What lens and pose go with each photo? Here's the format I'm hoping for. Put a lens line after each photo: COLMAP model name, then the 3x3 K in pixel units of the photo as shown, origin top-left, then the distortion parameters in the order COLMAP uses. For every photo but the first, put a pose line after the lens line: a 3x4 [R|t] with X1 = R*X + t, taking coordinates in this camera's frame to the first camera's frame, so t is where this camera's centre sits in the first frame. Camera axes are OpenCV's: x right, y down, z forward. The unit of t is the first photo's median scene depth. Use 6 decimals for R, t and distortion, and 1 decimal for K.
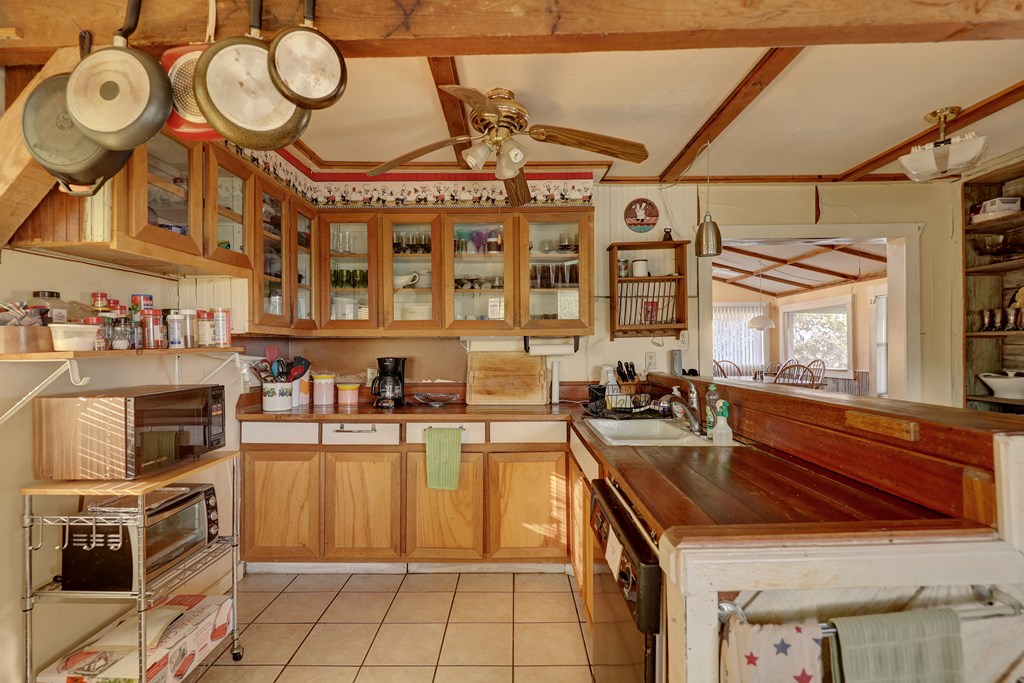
lens RADIAL K [[500.2, 0, 512.0], [0, 500.2, 341.5], [0, 0, 1]] dist [-0.000328, -0.000383]
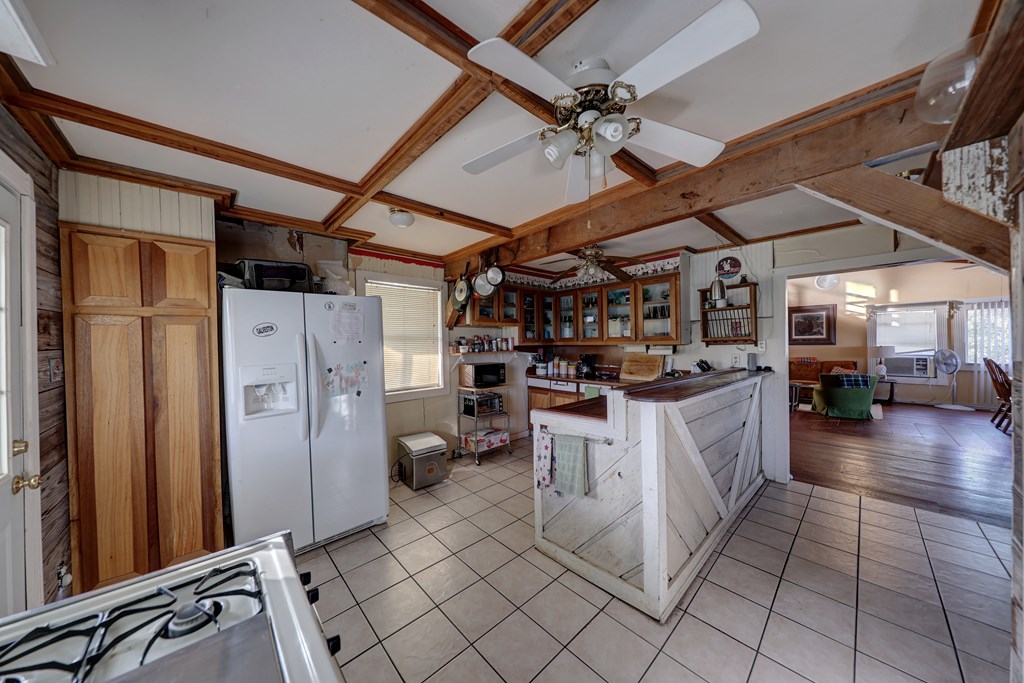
lens RADIAL K [[331.1, 0, 512.0], [0, 331.1, 341.5], [0, 0, 1]] dist [0.000014, -0.000013]
pose [[0.689568, -0.005263, -0.724201, 0.667217], [0.013000, 0.999902, 0.005111, -0.040706], [0.724104, -0.012939, 0.689570, -0.269642]]
